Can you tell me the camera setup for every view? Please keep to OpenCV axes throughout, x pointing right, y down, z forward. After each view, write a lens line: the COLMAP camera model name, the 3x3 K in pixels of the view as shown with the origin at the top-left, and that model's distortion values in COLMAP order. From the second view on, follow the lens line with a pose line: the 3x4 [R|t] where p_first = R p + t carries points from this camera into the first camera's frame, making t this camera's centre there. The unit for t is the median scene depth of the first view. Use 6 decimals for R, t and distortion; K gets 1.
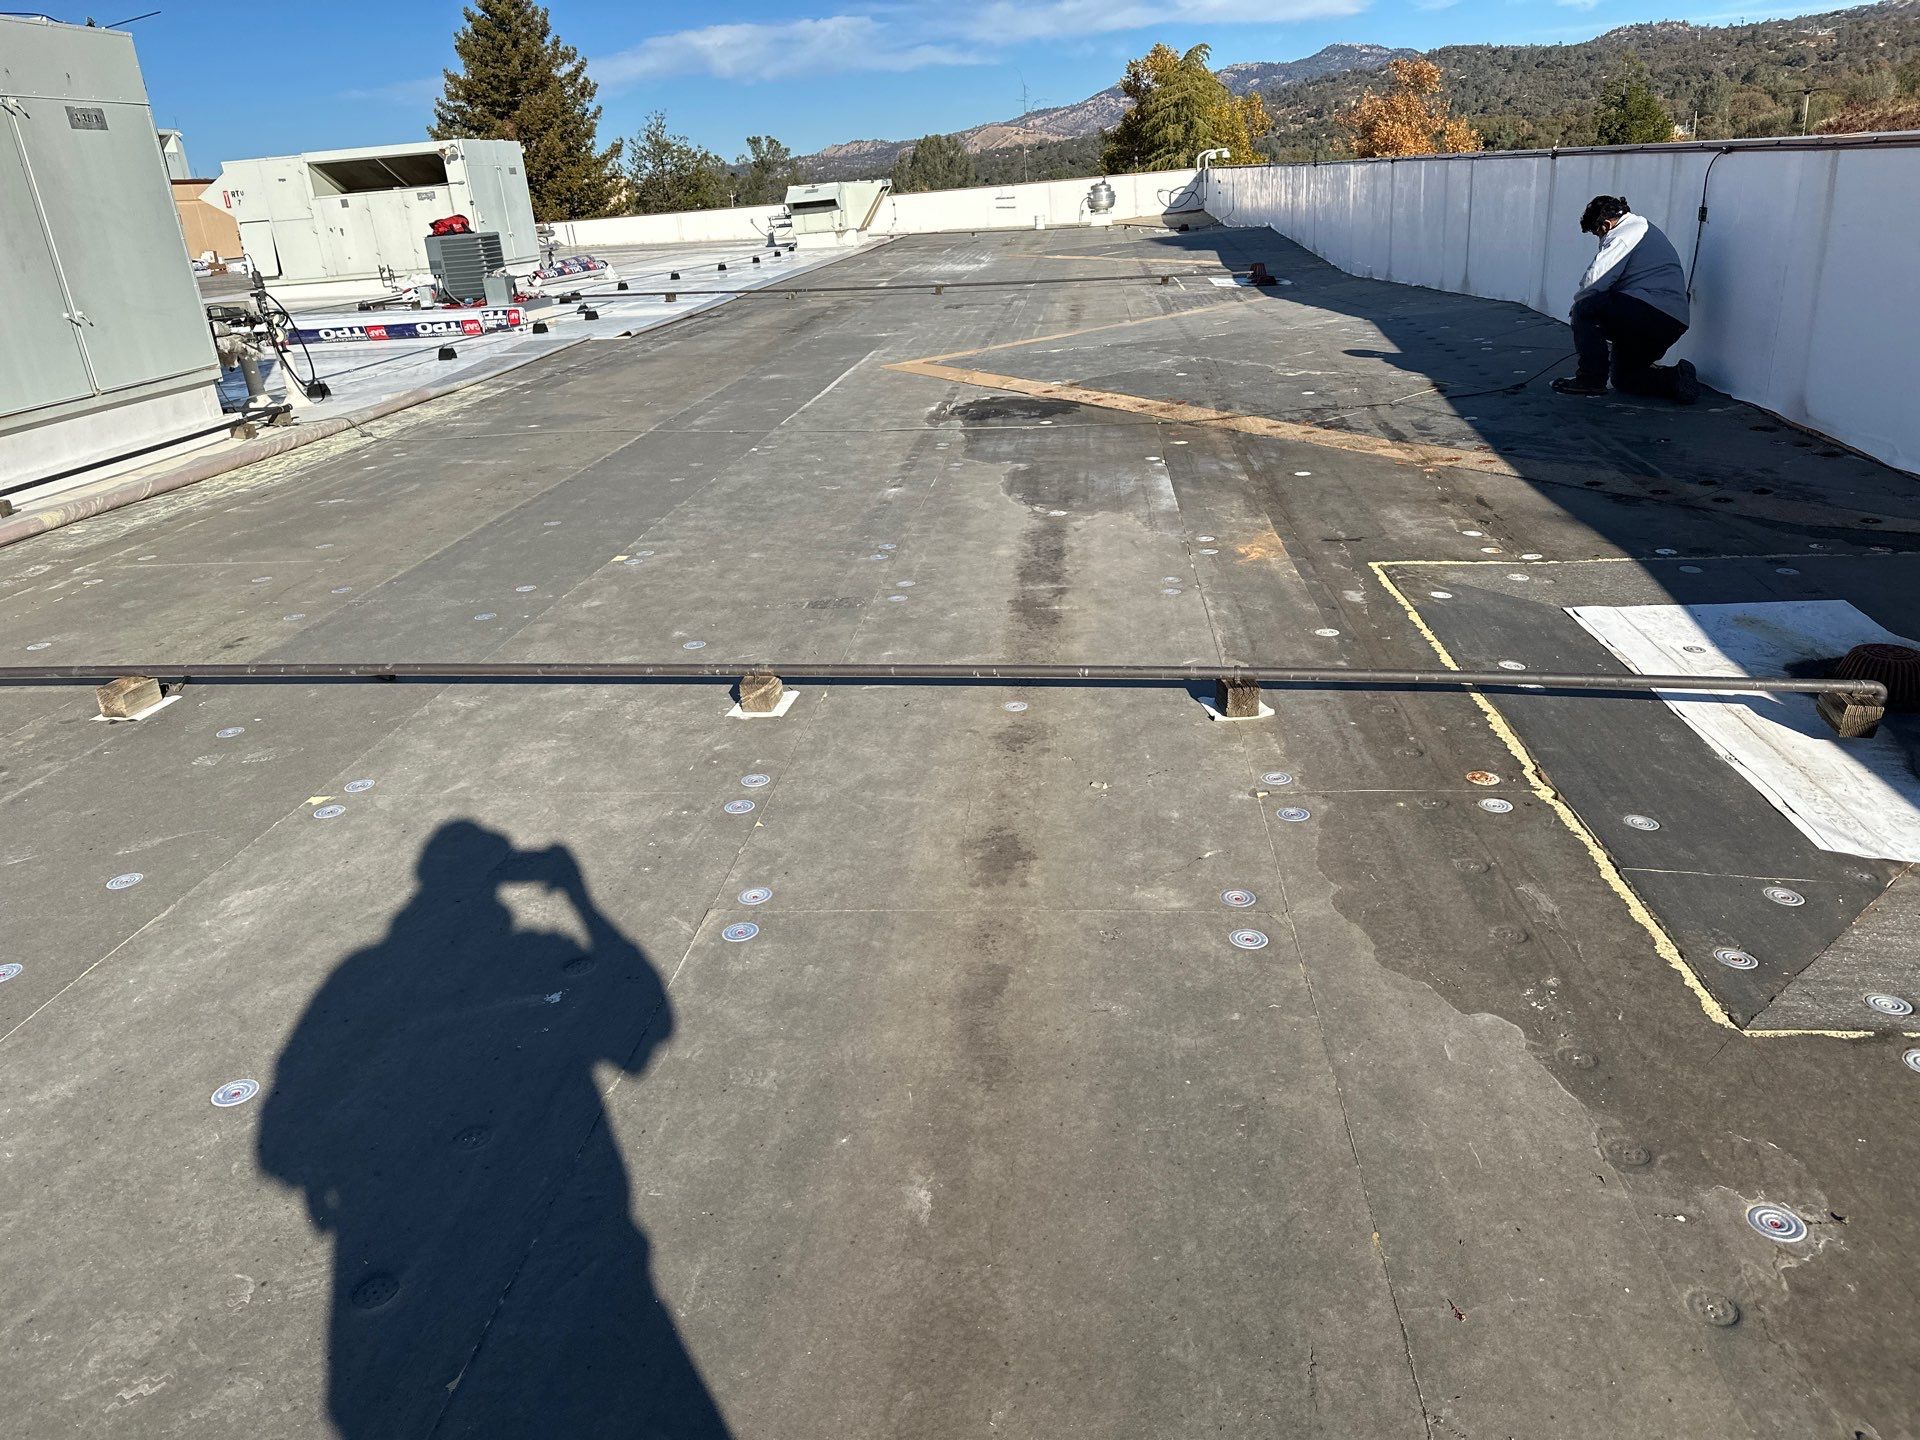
lens RADIAL K [[1382.1, 0, 970.2], [0, 1382.1, 731.9], [0, 0, 1]] dist [0.032403, -0.040778]
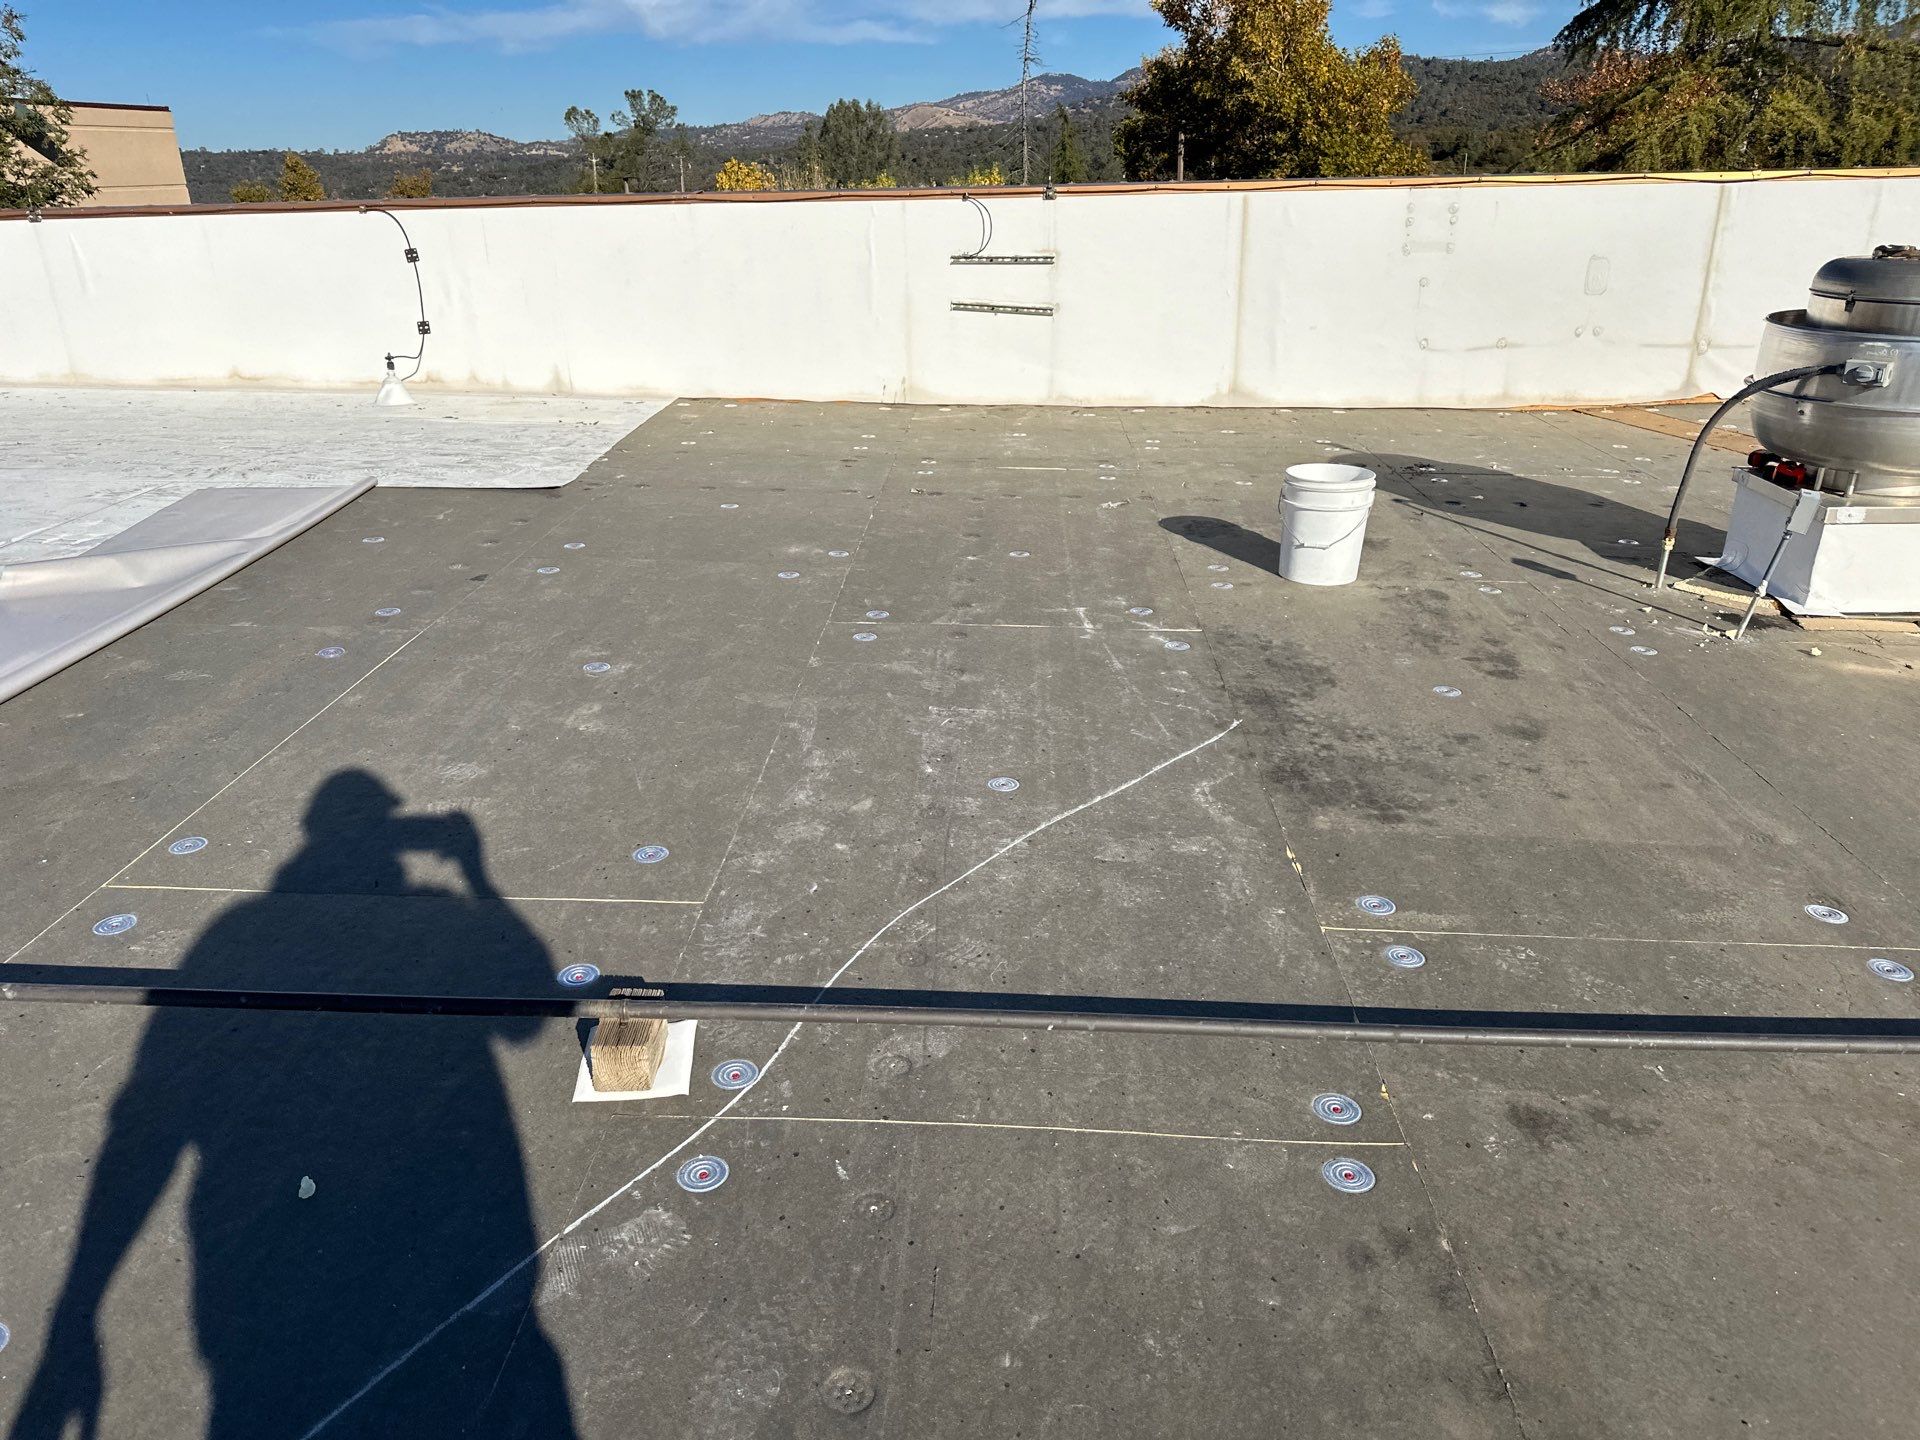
lens RADIAL K [[1382.1, 0, 954.3], [0, 1382.1, 720.2], [0, 0, 1]] dist [0.032403, -0.040778]
pose [[0.997691, 0.038437, 0.055990, 0.010170], [-0.038698, 0.999245, 0.003589, -0.300126], [-0.055809, -0.005747, 0.998425, 0.755234]]
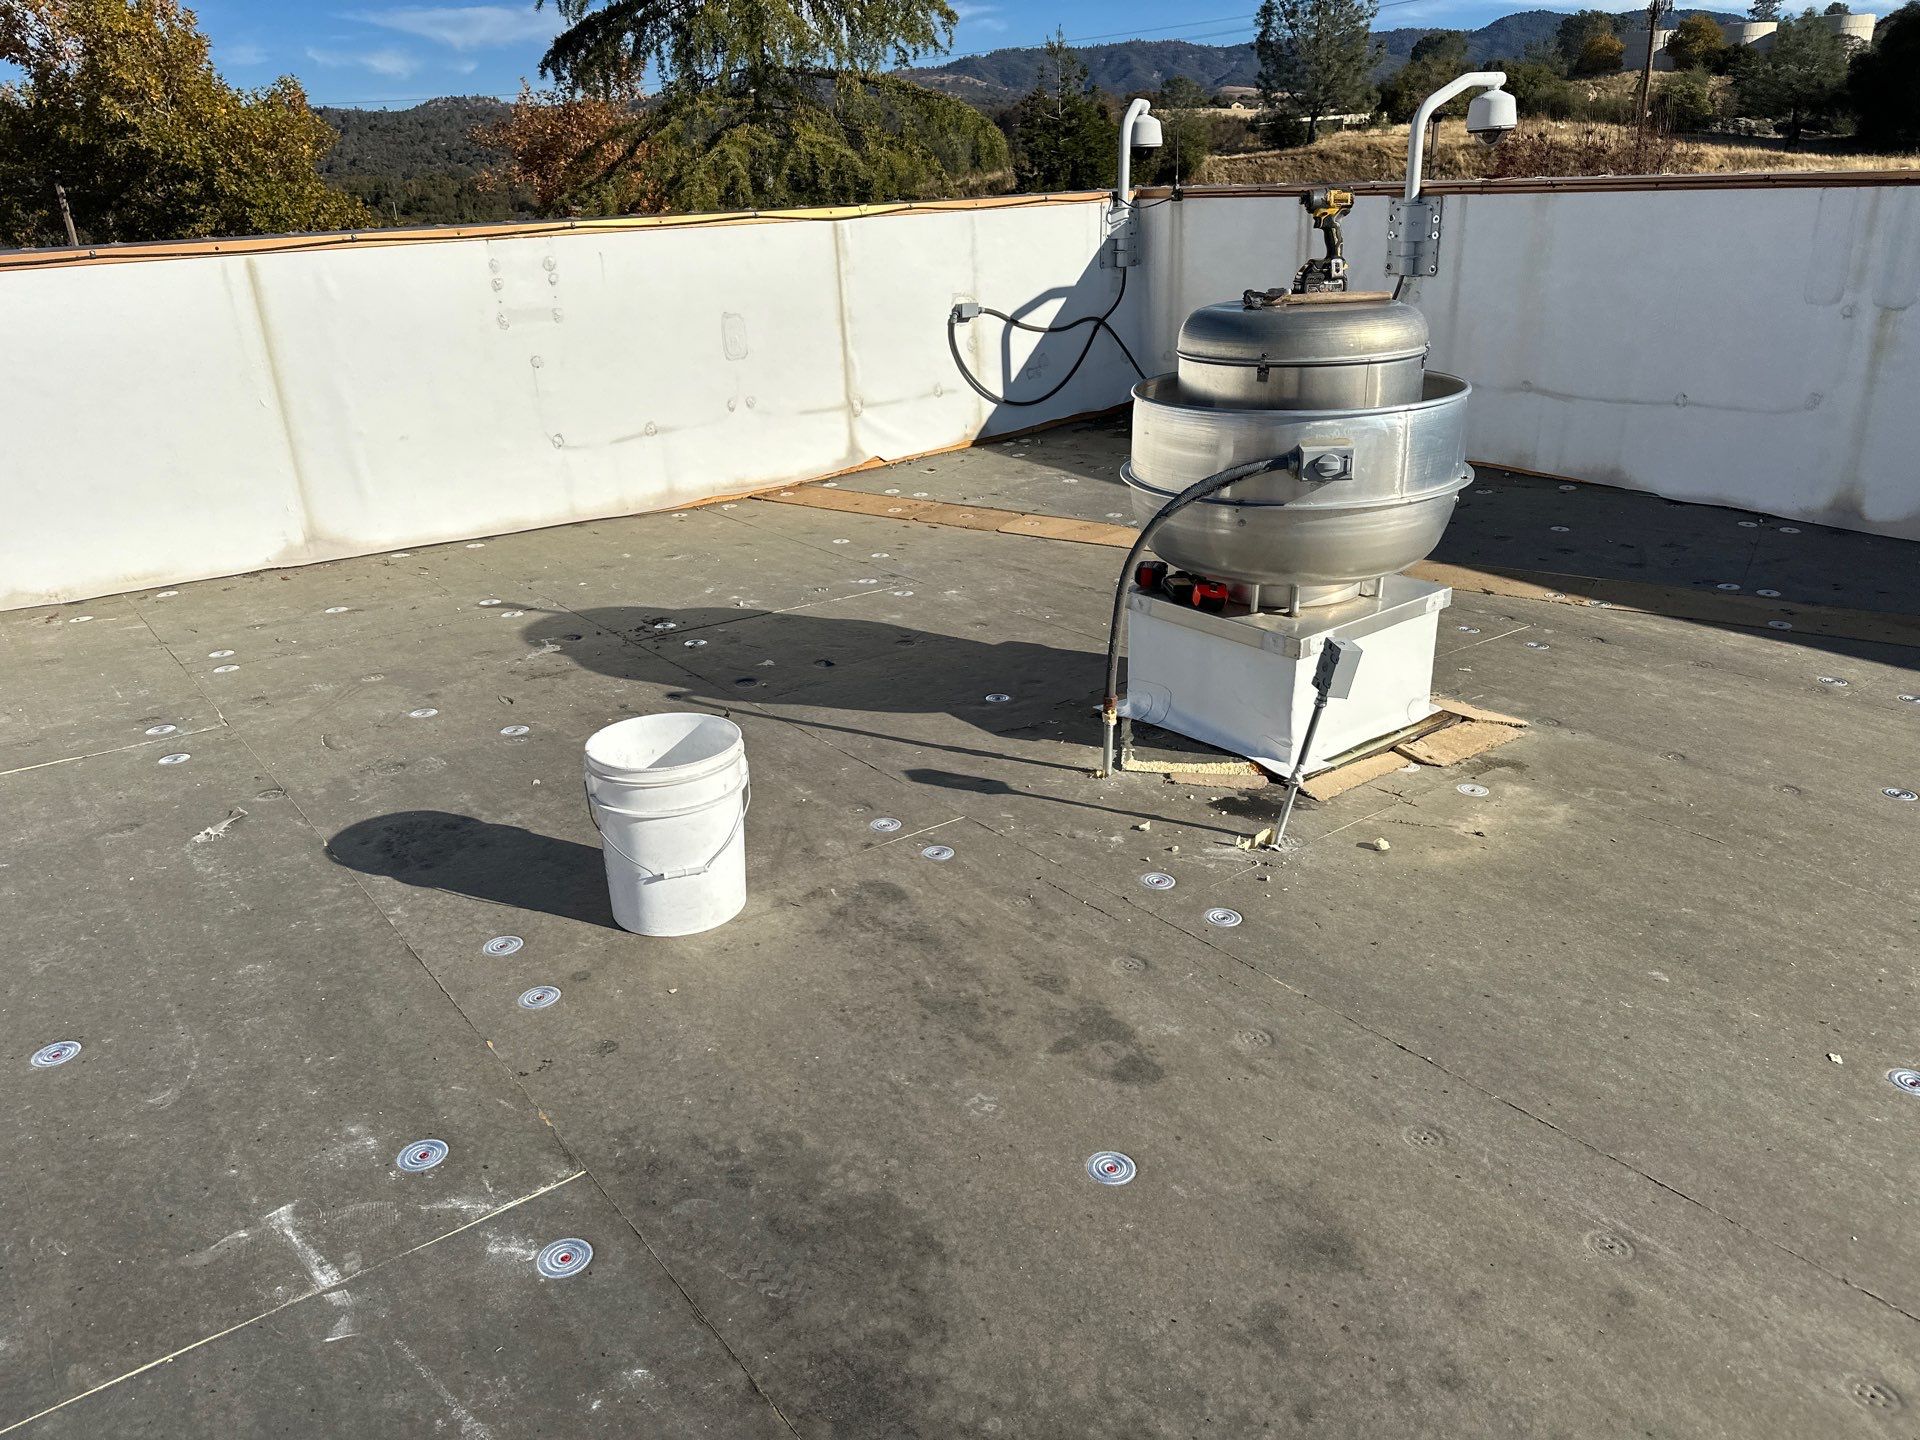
lens RADIAL K [[1382.1, 0, 974.2], [0, 1382.1, 738.0], [0, 0, 1]] dist [0.032403, -0.040778]
pose [[0.737525, -0.210007, 0.641837, 0.015107], [0.233044, 0.971181, 0.049981, -0.318720], [-0.633836, 0.112714, 0.765211, 0.802458]]
